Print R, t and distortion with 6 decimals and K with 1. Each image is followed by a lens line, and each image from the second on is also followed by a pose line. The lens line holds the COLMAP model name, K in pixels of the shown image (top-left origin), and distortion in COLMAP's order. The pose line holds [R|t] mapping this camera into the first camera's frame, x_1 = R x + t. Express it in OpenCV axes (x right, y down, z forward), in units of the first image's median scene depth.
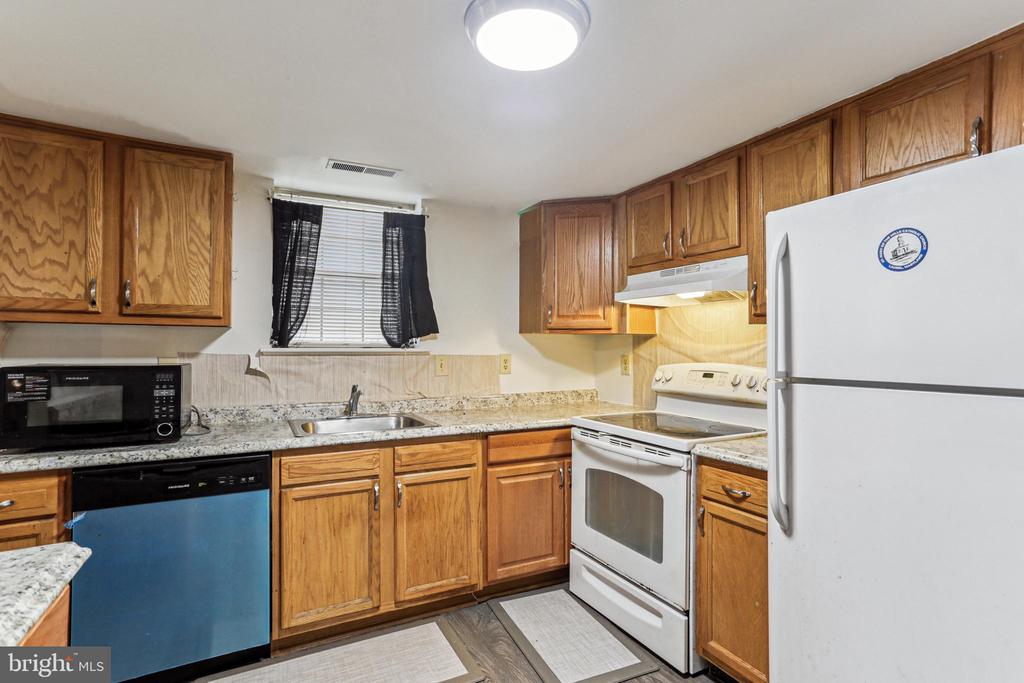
lens RADIAL K [[496.3, 0, 512.0], [0, 496.3, 341.5], [0, 0, 1]] dist [-0.078598, 0.053474]
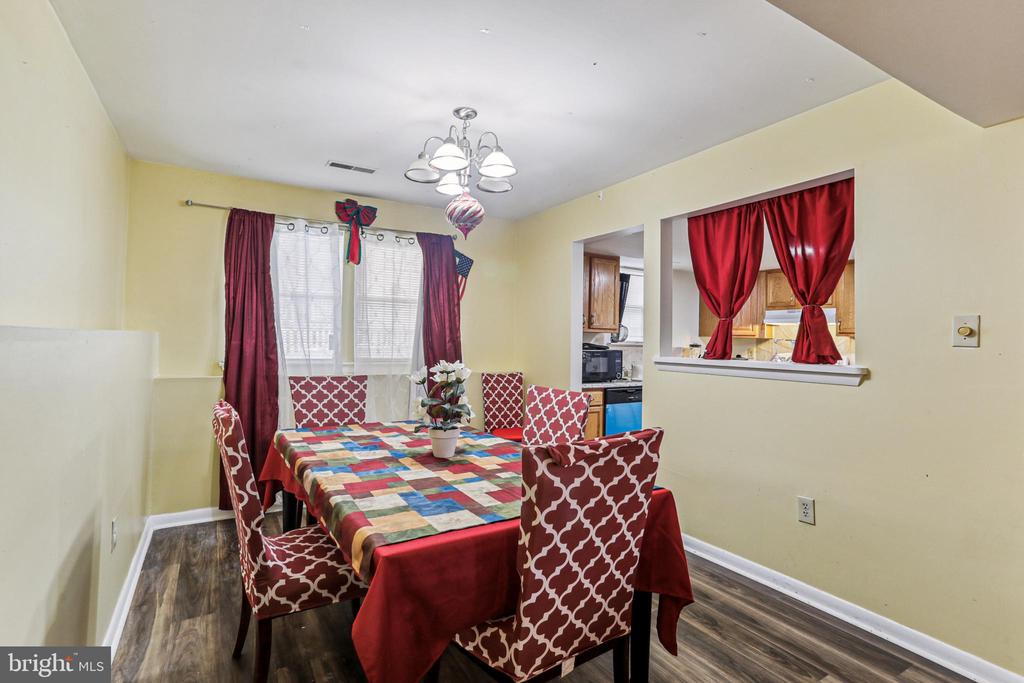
lens RADIAL K [[496.3, 0, 512.0], [0, 496.3, 341.5], [0, 0, 1]] dist [-0.078598, 0.053474]
pose [[0.998673, 0.010793, 0.050358, -1.103839], [-0.010926, 0.999937, 0.002372, 0.005670], [-0.050329, -0.002919, 0.998728, -1.185817]]
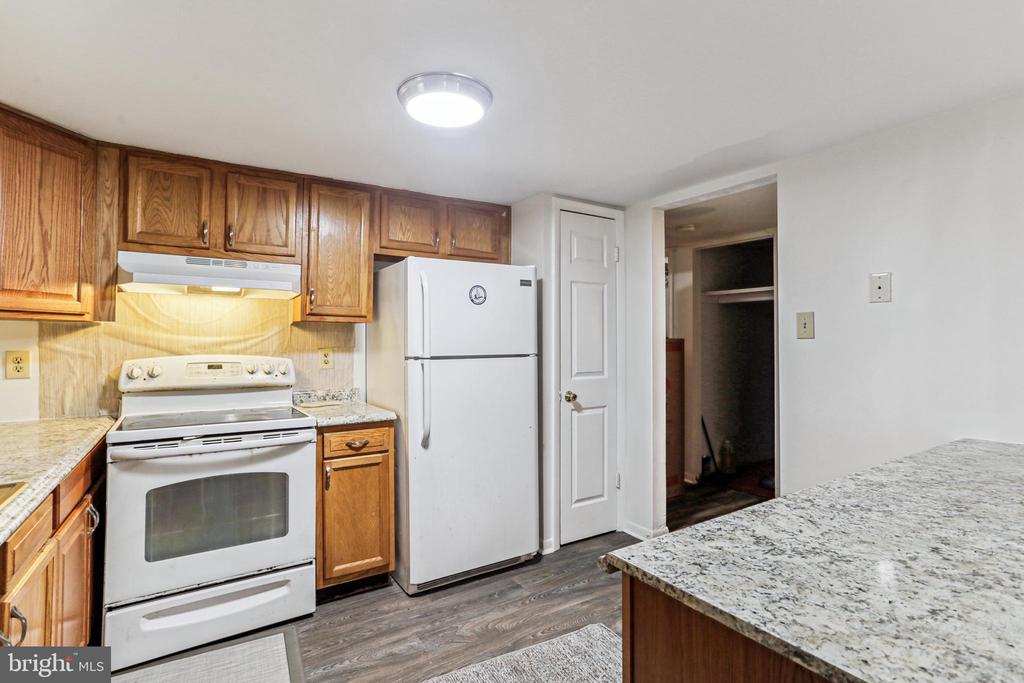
lens RADIAL K [[496.3, 0, 512.0], [0, 496.3, 341.5], [0, 0, 1]] dist [-0.078598, 0.053474]
pose [[-0.086989, -0.004018, 0.996201, -0.709069], [-0.011653, 0.999928, 0.003016, 0.006562], [-0.996141, -0.011347, -0.087029, 0.501505]]
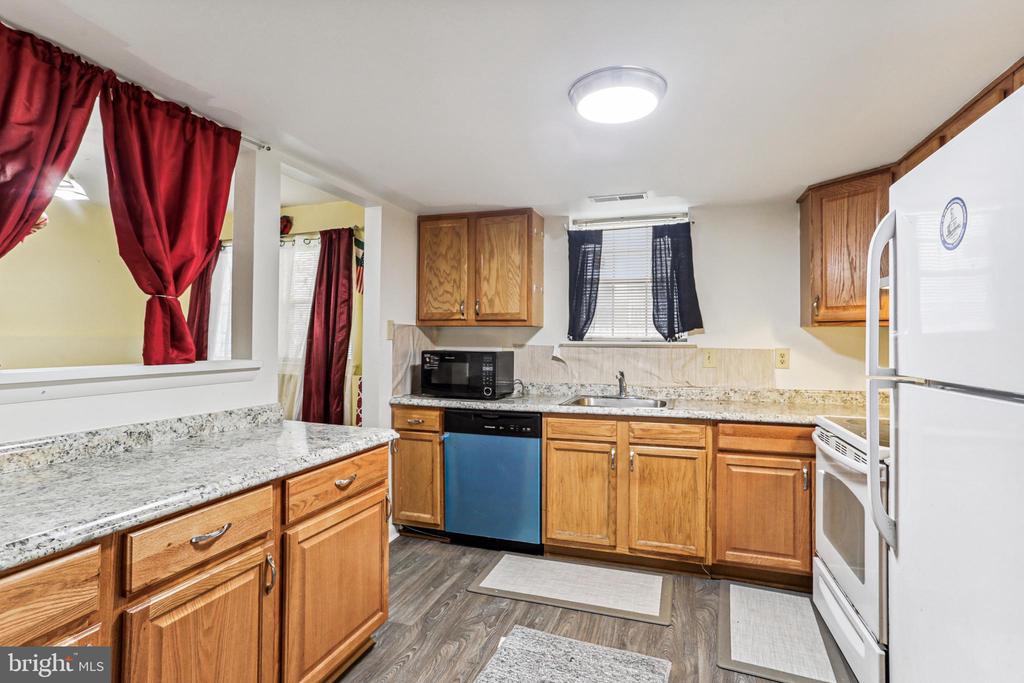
lens RADIAL K [[496.3, 0, 512.0], [0, 496.3, 341.5], [0, 0, 1]] dist [-0.078598, 0.053474]
pose [[0.683347, 0.003542, -0.730085, 0.432859], [0.005494, 0.999935, 0.009993, -0.000647], [0.730073, -0.010840, 0.683283, -0.053814]]
